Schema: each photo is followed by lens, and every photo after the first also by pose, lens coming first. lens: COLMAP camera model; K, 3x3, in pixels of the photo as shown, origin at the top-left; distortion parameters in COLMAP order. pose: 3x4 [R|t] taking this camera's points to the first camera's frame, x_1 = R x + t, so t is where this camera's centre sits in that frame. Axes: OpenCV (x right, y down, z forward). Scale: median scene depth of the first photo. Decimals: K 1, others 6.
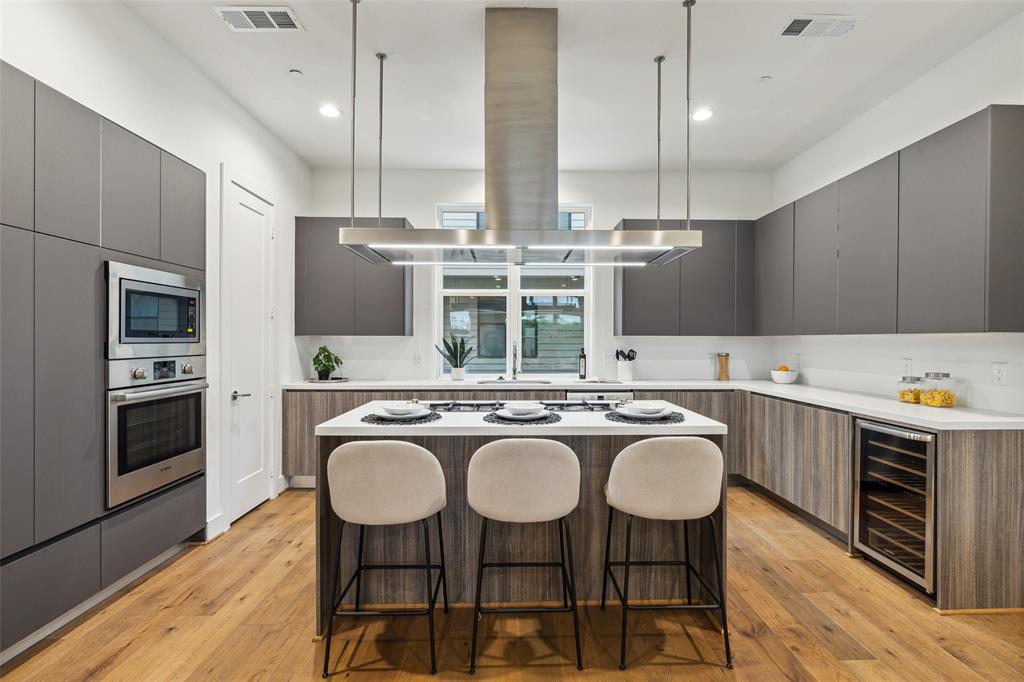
lens RADIAL K [[484.2, 0, 517.4], [0, 484.2, 343.6], [0, 0, 1]] dist [-0.003690, 0.001571]
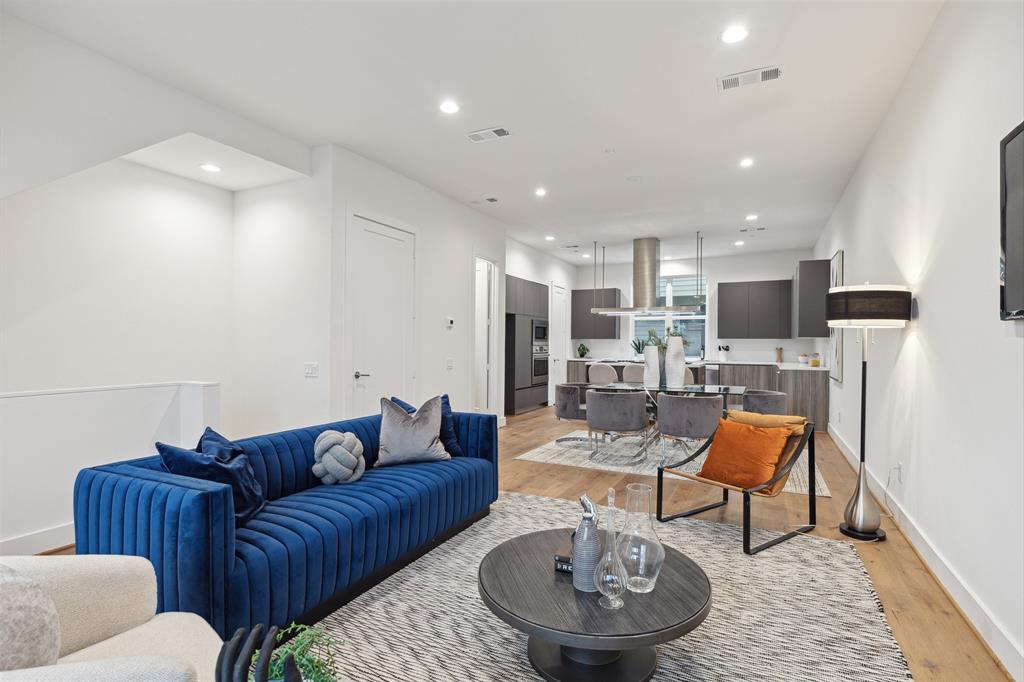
lens RADIAL K [[484.2, 0, 513.4], [0, 484.2, 345.2], [0, 0, 1]] dist [-0.003690, 0.001571]
pose [[0.881773, 0.003717, -0.471660, 0.559994], [-0.005694, 0.999980, -0.002763, 0.029810], [0.471640, 0.005122, 0.881776, -1.662527]]
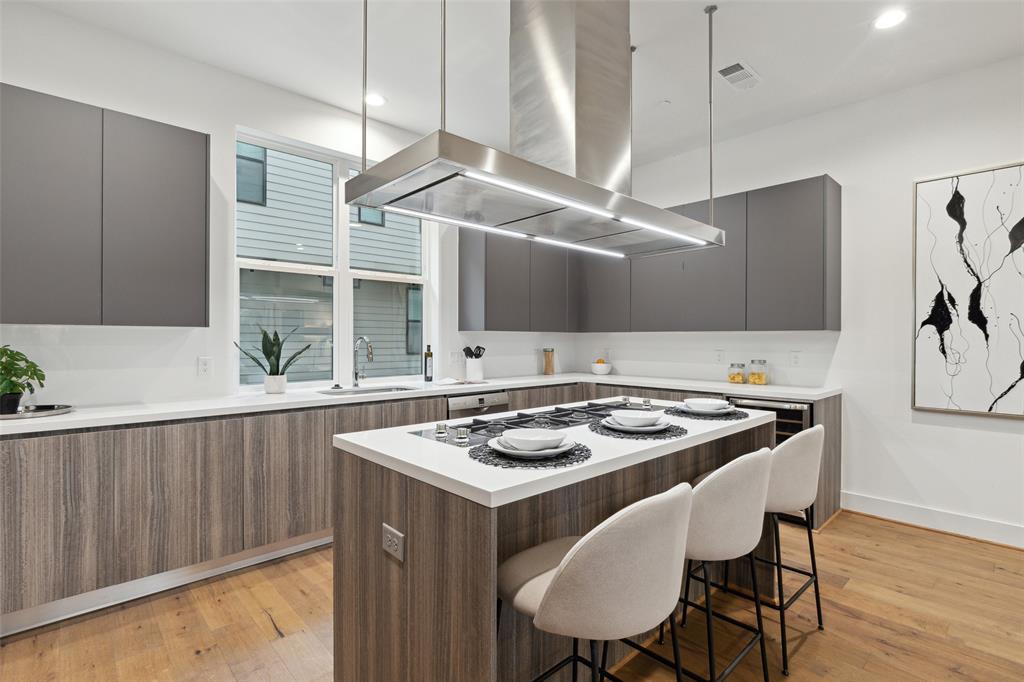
lens RADIAL K [[484.2, 0, 517.2], [0, 484.2, 338.0], [0, 0, 1]] dist [-0.003690, 0.001571]
pose [[0.737561, 0.002051, 0.675277, -0.465307], [0.003579, 0.999969, -0.006946, 0.004759], [-0.675271, 0.007540, 0.737531, 0.373863]]
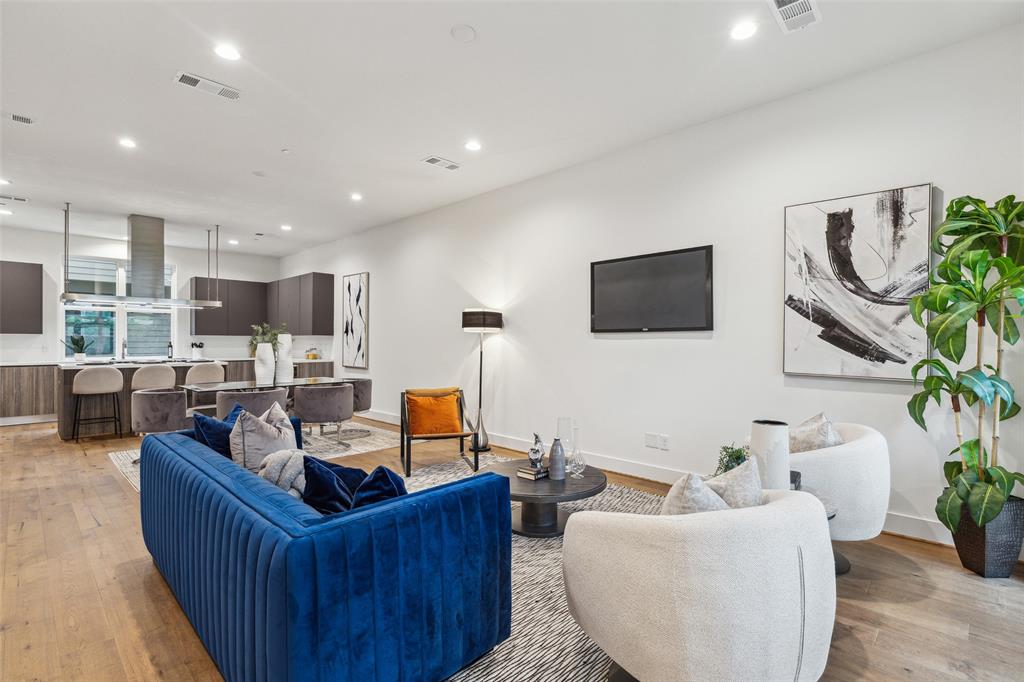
lens RADIAL K [[484.2, 0, 520.3], [0, 484.2, 342.2], [0, 0, 1]] dist [-0.003690, 0.001571]
pose [[0.707897, 0.001607, 0.706314, -0.315412], [0.002352, 0.999986, -0.004633, 0.032382], [-0.706312, 0.004941, 0.707883, -1.772863]]
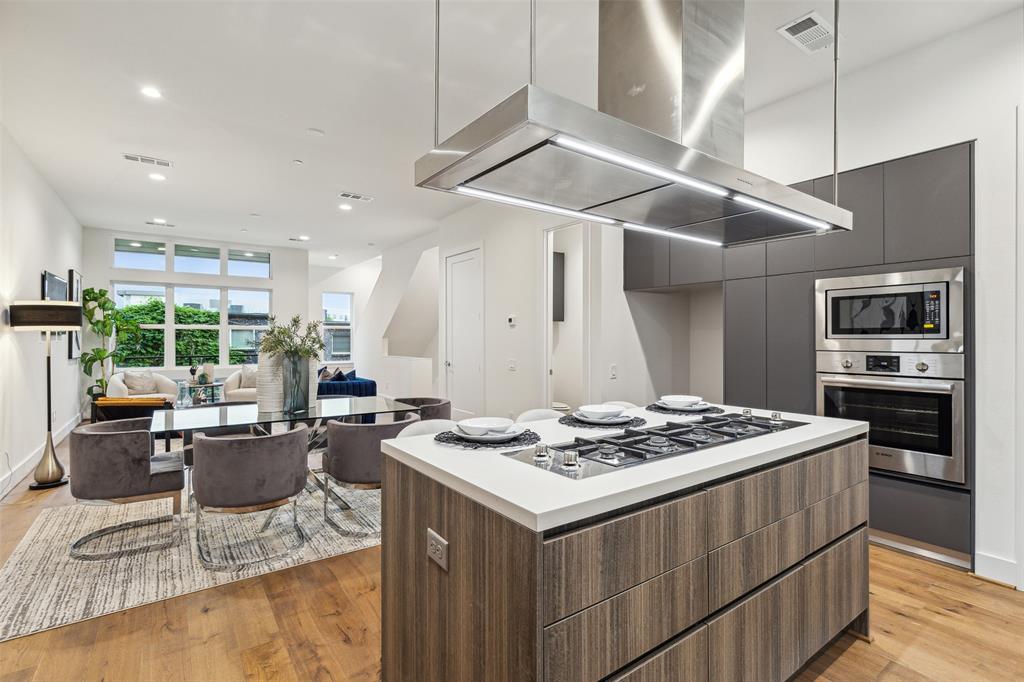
lens RADIAL K [[484.2, 0, 525.3], [0, 484.2, 338.4], [0, 0, 1]] dist [-0.003690, 0.001571]
pose [[-0.814639, -0.001202, -0.579968, 0.442826], [-0.005112, 0.999974, 0.005108, -0.003256], [0.579947, 0.007126, -0.814623, 1.129347]]
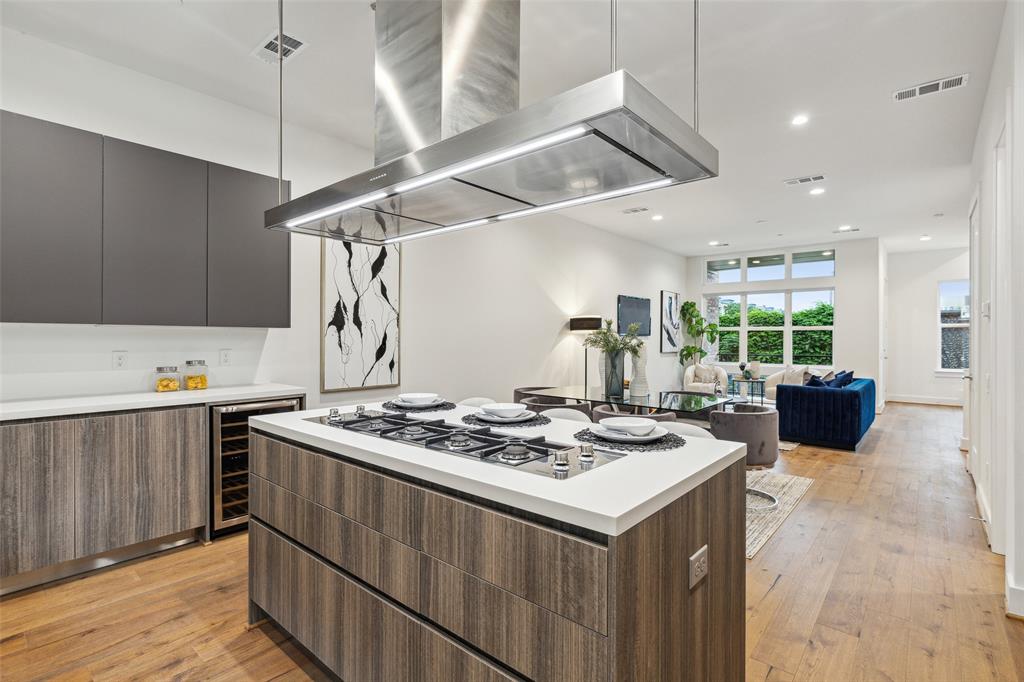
lens RADIAL K [[484.2, 0, 520.4], [0, 484.2, 337.4], [0, 0, 1]] dist [-0.003690, 0.001571]
pose [[-0.752038, -0.004772, 0.659102, -0.402636], [-0.001906, 0.999985, 0.005066, -0.001881], [-0.659117, 0.002554, -0.752036, 1.132445]]
